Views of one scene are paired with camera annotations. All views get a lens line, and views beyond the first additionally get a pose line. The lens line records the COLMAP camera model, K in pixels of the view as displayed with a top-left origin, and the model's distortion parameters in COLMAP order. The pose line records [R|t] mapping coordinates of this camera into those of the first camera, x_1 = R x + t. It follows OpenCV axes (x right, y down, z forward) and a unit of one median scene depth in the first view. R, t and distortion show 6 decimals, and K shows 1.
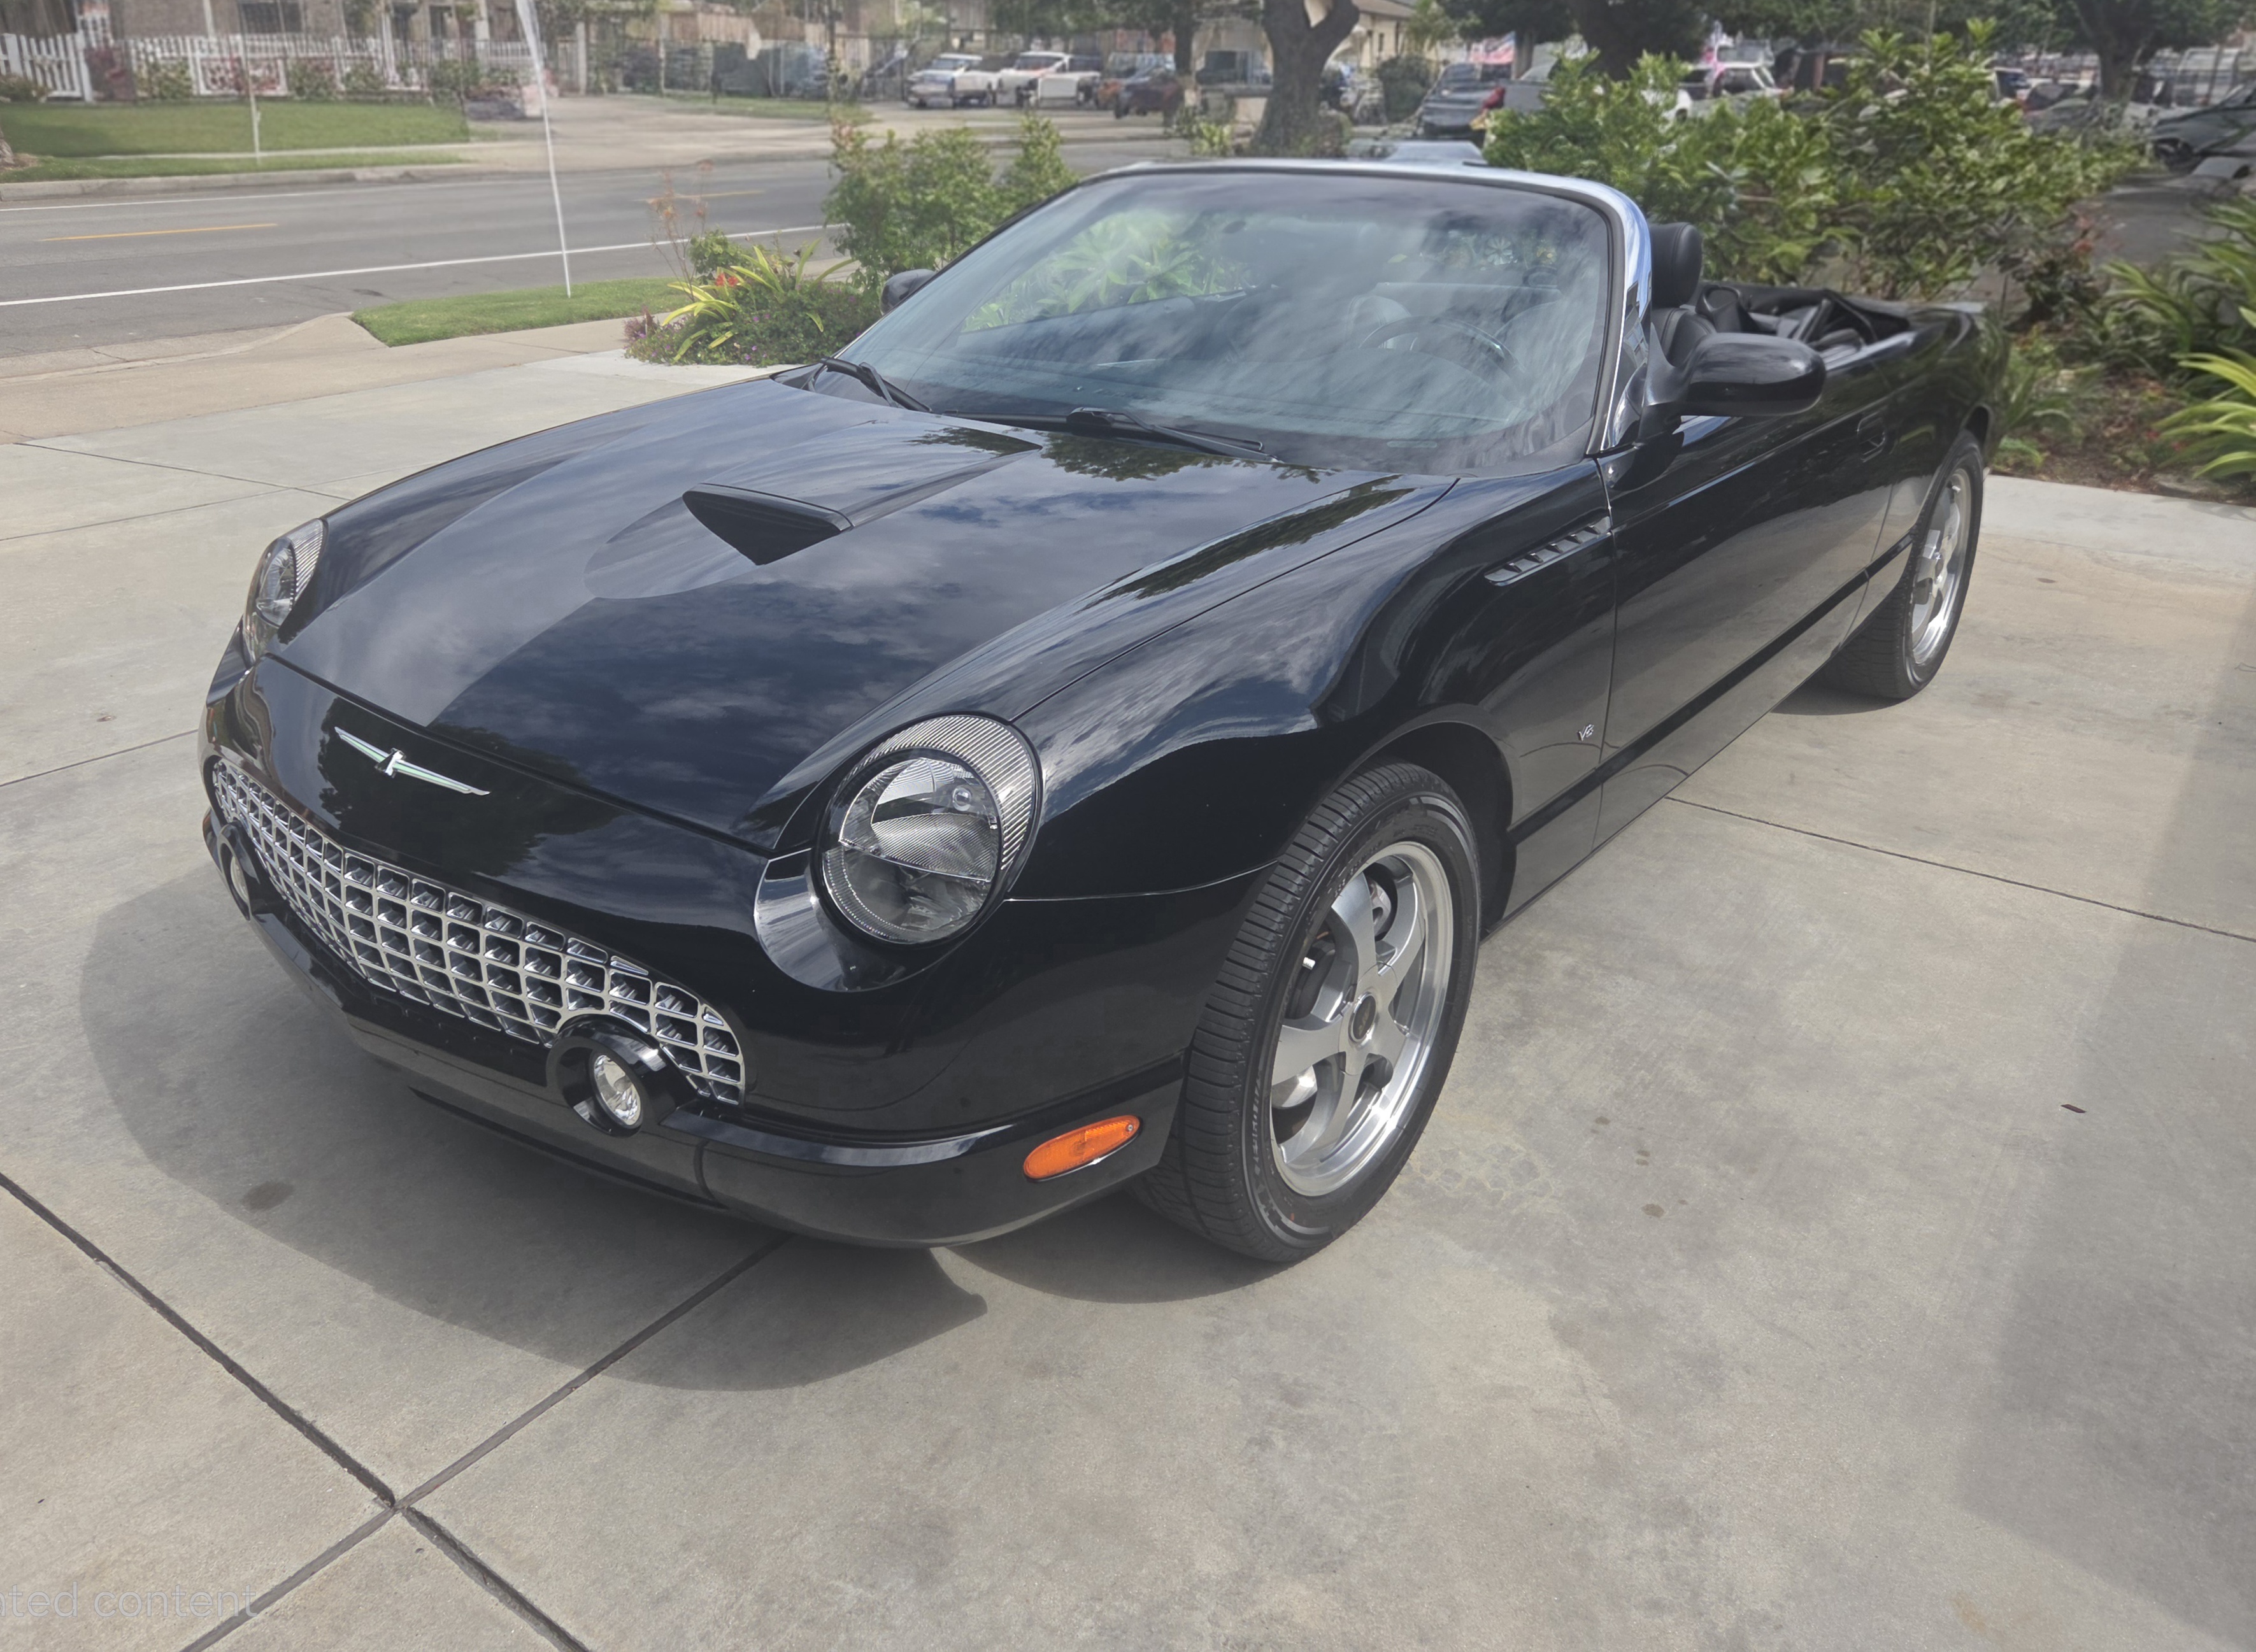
lens RADIAL K [[1691.7, 0, 1003.2], [0, 1691.7, 714.4], [0, 0, 1]] dist [0.033719, -0.009062]
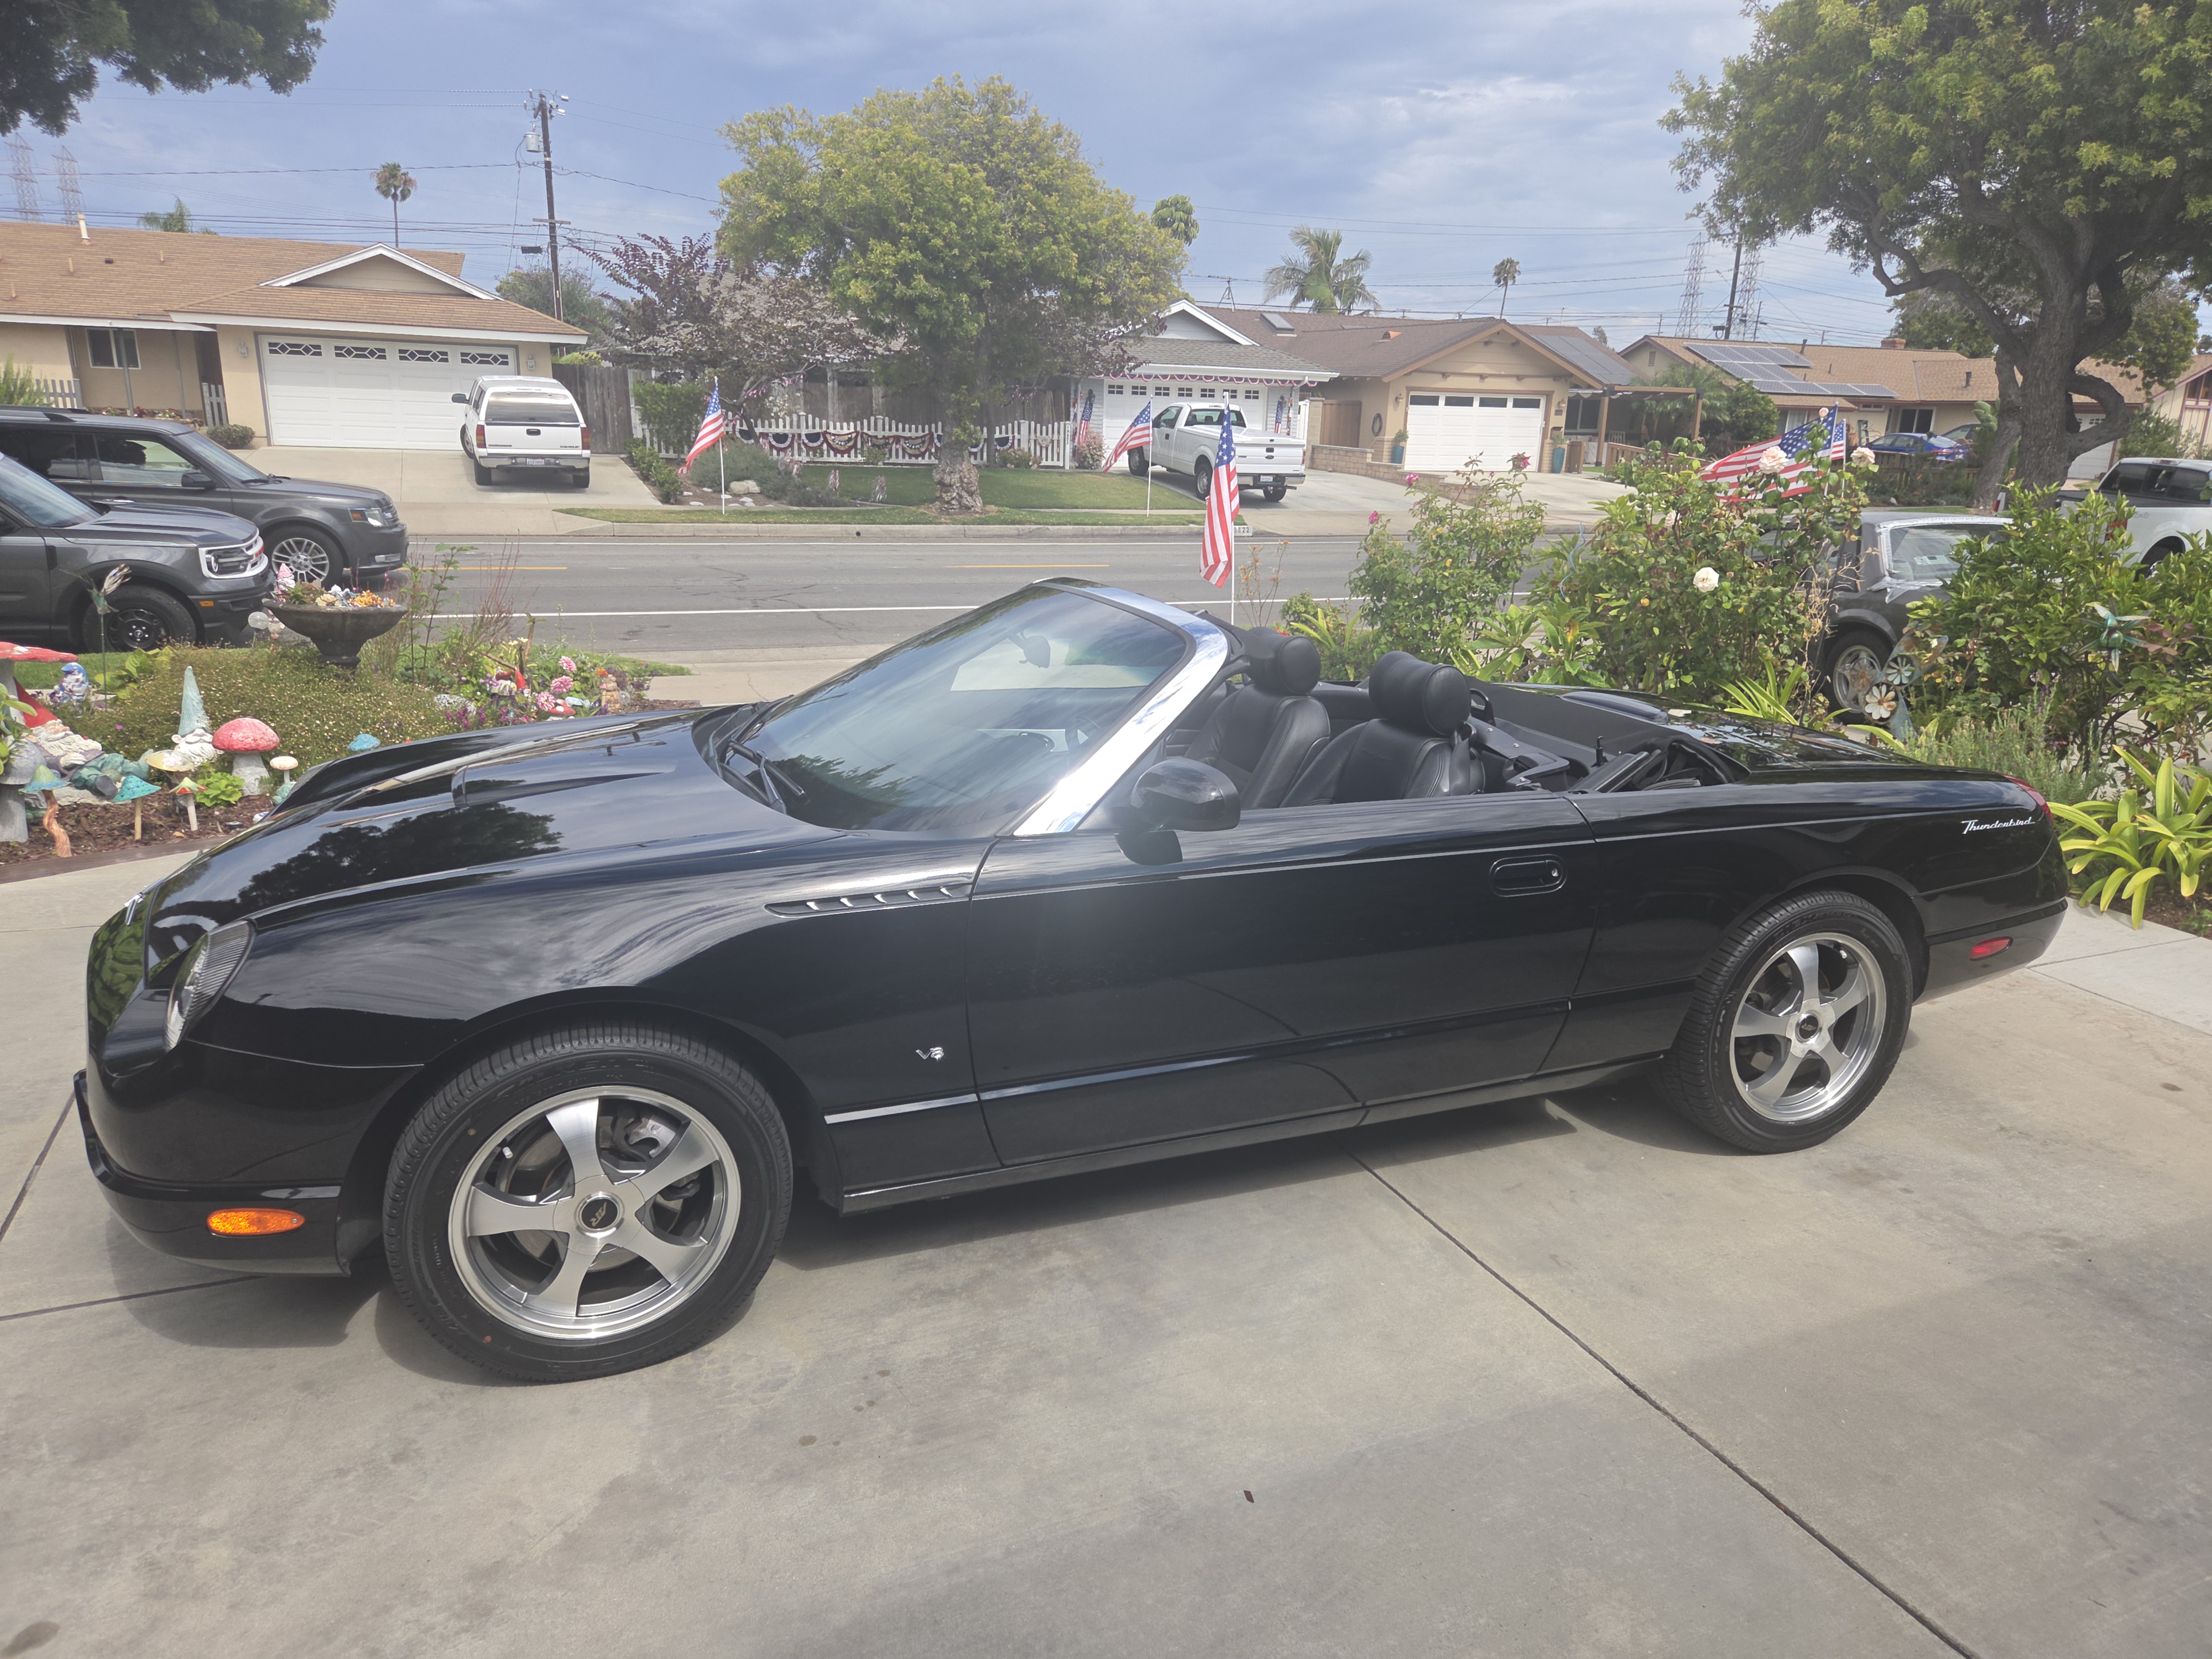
lens RADIAL K [[1467.1, 0, 1113.4], [0, 1467.1, 813.3], [0, 0, 1]] dist [0.065114, -0.045870]
pose [[0.883238, 0.138764, -0.447924, 1.064049], [-0.190942, 0.978864, -0.073262, -0.127017], [0.428290, 0.150235, 0.891065, 0.067471]]
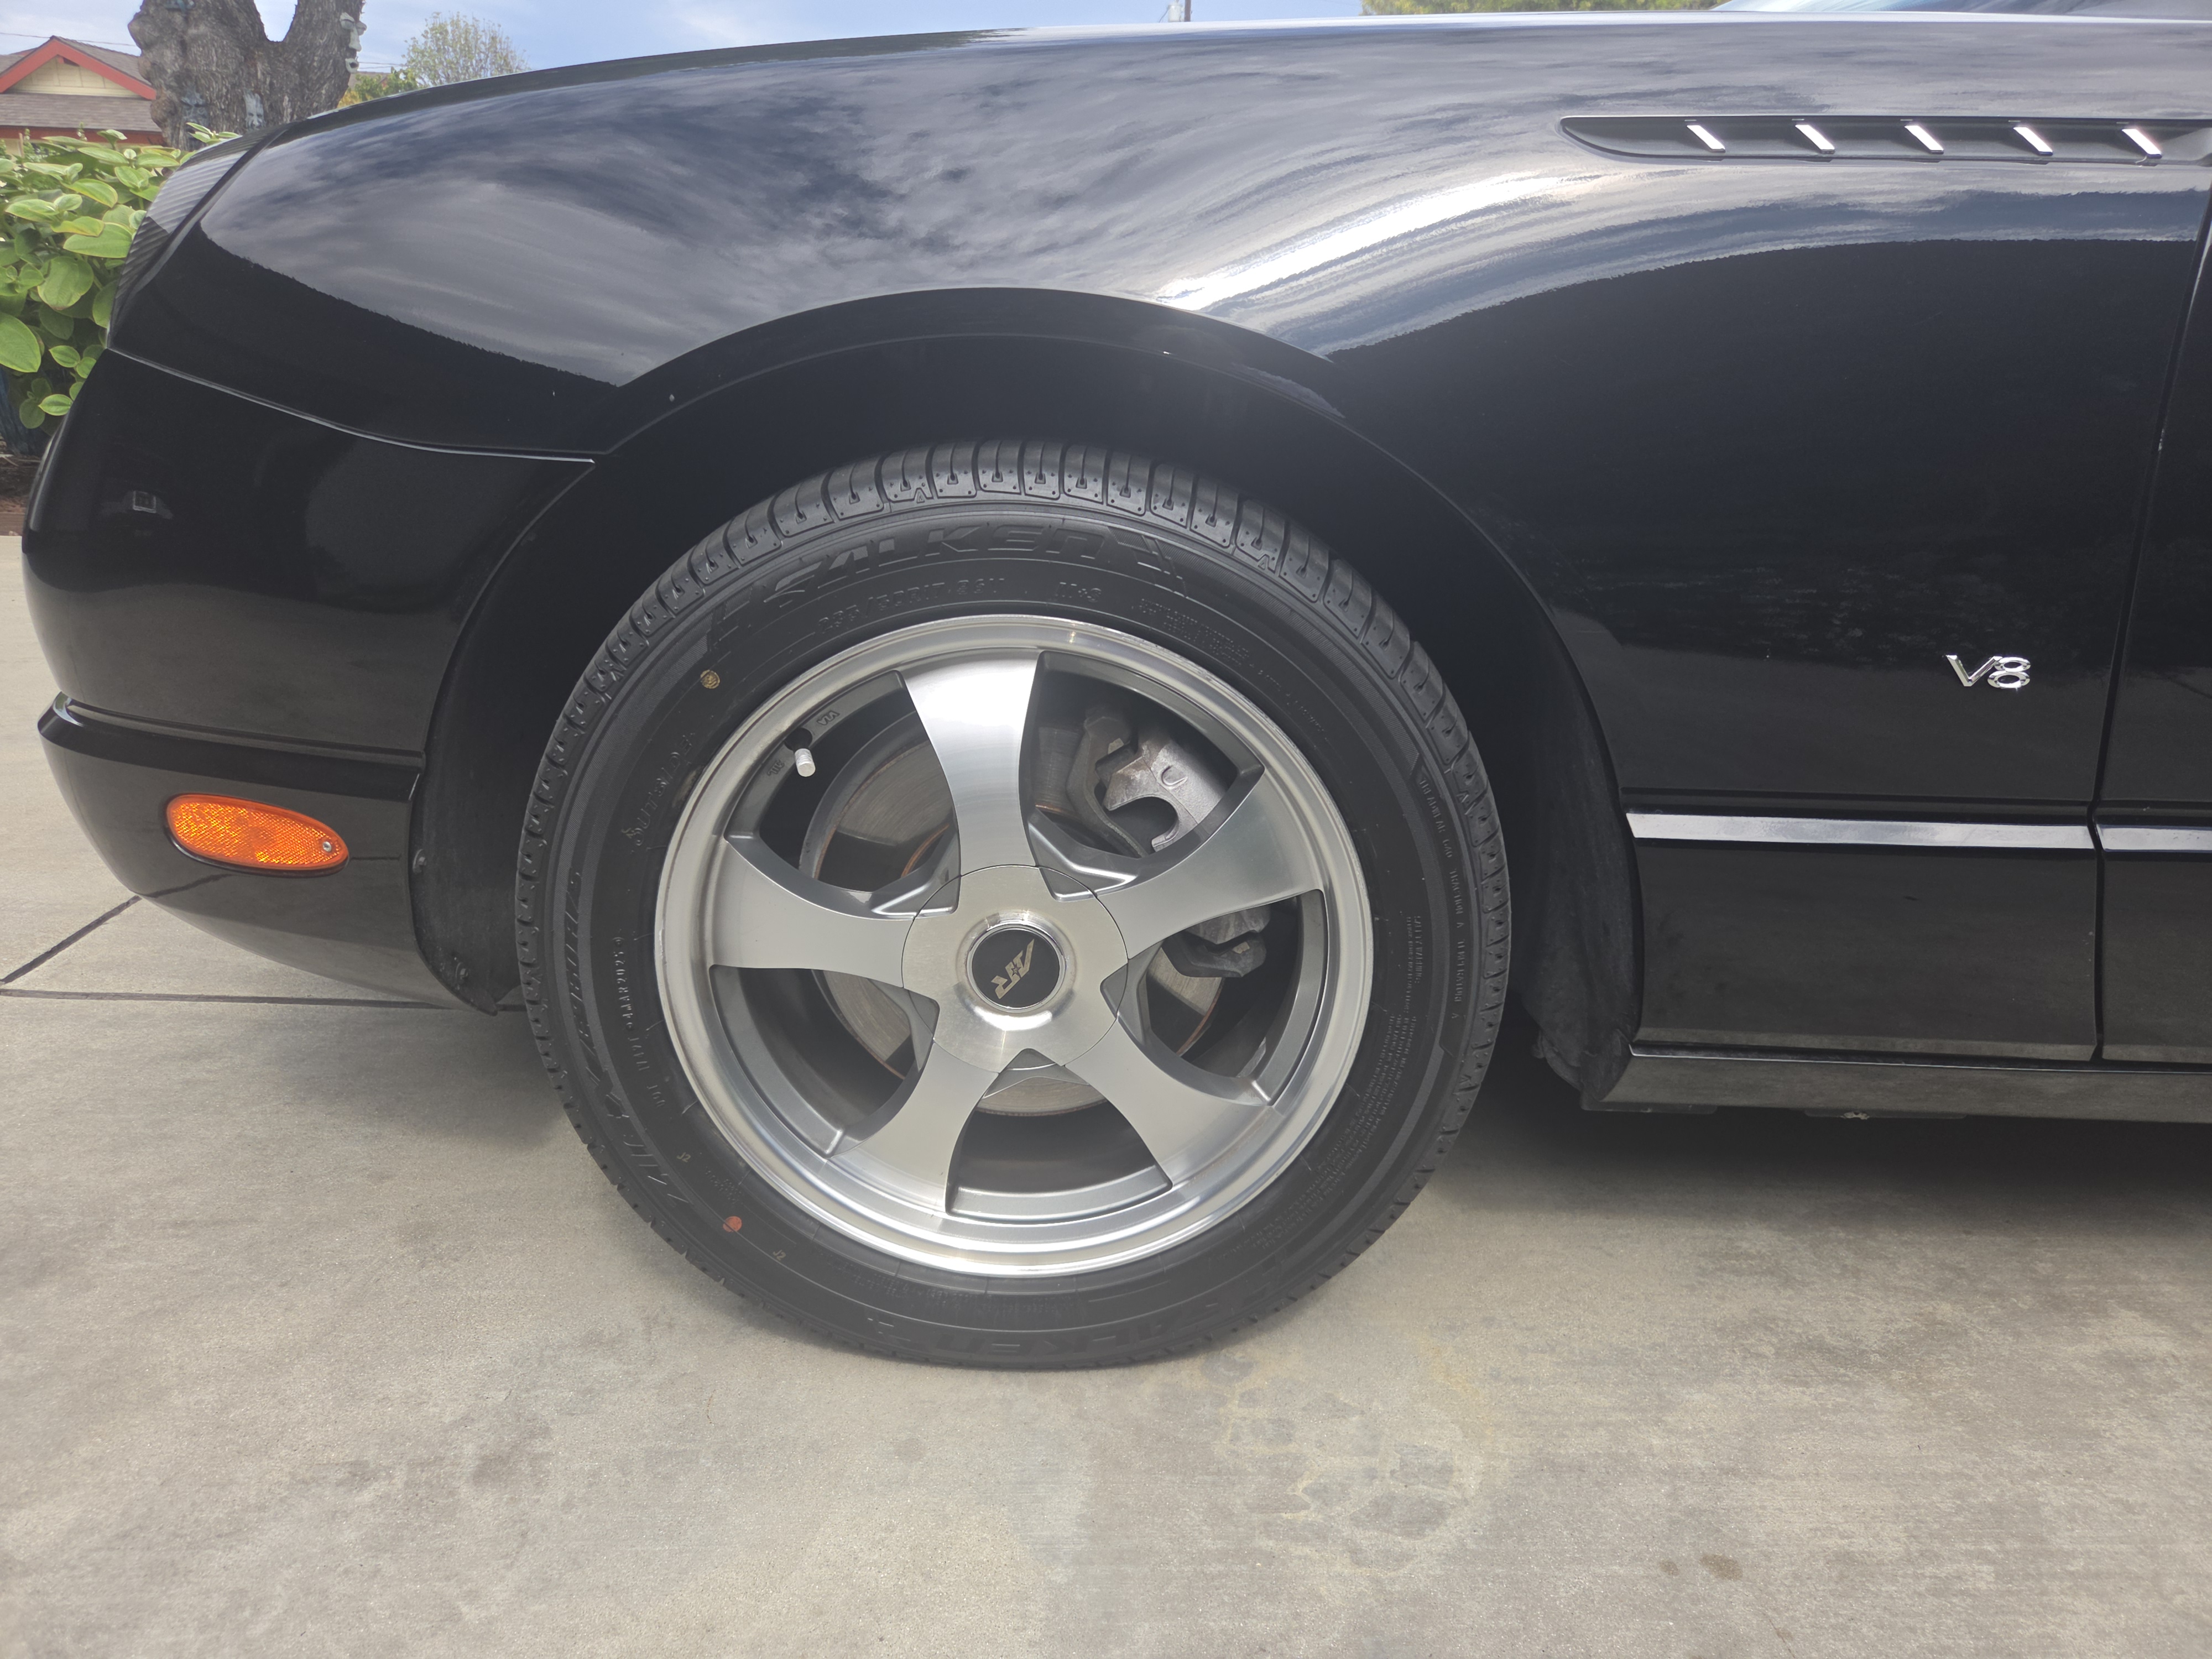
lens RADIAL K [[1467.1, 0, 1121.4], [0, 1467.1, 829.5], [0, 0, 1]] dist [0.065114, -0.045870]
pose [[0.651047, 0.265304, -0.711162, 0.544768], [-0.303560, 0.949744, 0.076408, 0.093110], [0.695693, 0.166135, 0.698864, 0.697187]]
